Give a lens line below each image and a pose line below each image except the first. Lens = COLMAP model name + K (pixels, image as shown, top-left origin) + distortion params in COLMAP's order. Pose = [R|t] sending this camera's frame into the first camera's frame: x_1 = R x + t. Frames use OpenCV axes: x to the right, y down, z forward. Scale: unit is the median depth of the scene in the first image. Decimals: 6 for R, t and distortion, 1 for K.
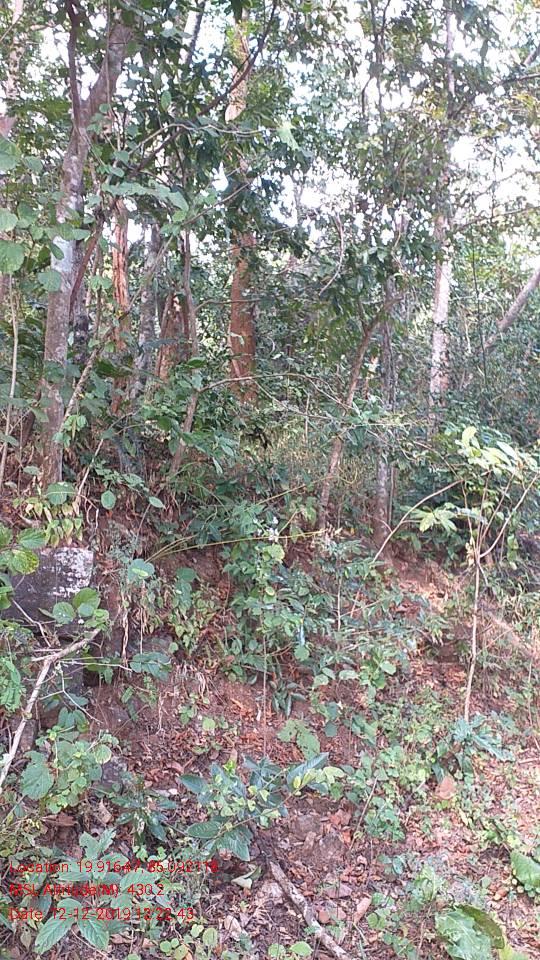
lens RADIAL K [[761.4, 0, 270.0], [0, 761.4, 480.0], [0, 0, 1]] dist [0.045173, -0.003406]
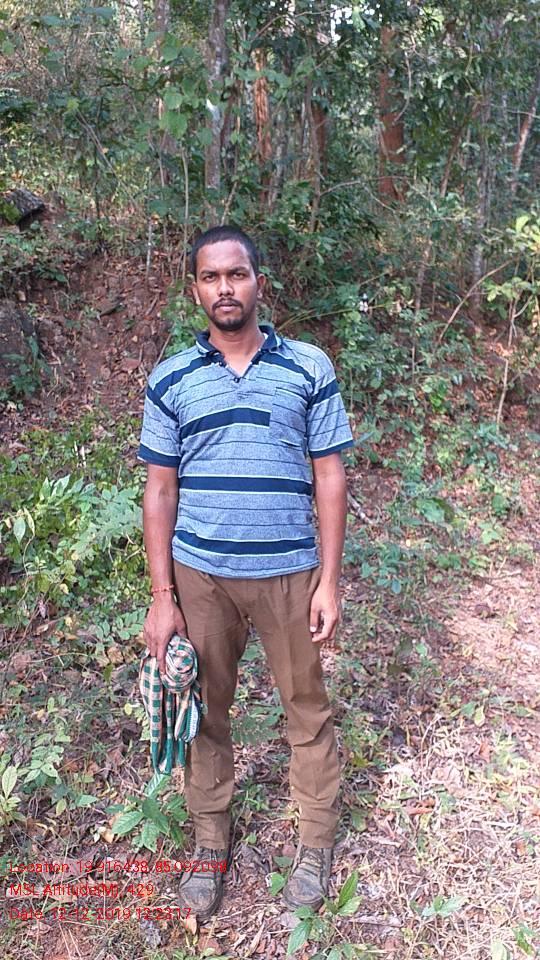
lens RADIAL K [[770.6, 0, 292.6], [0, 770.6, 479.9], [0, 0, 1]] dist [0.074455, -0.142652]
pose [[0.981566, 0.014000, -0.190610, 0.201190], [0.037646, 0.963613, 0.264639, -0.003311], [0.187380, -0.266936, 0.945322, -0.627936]]
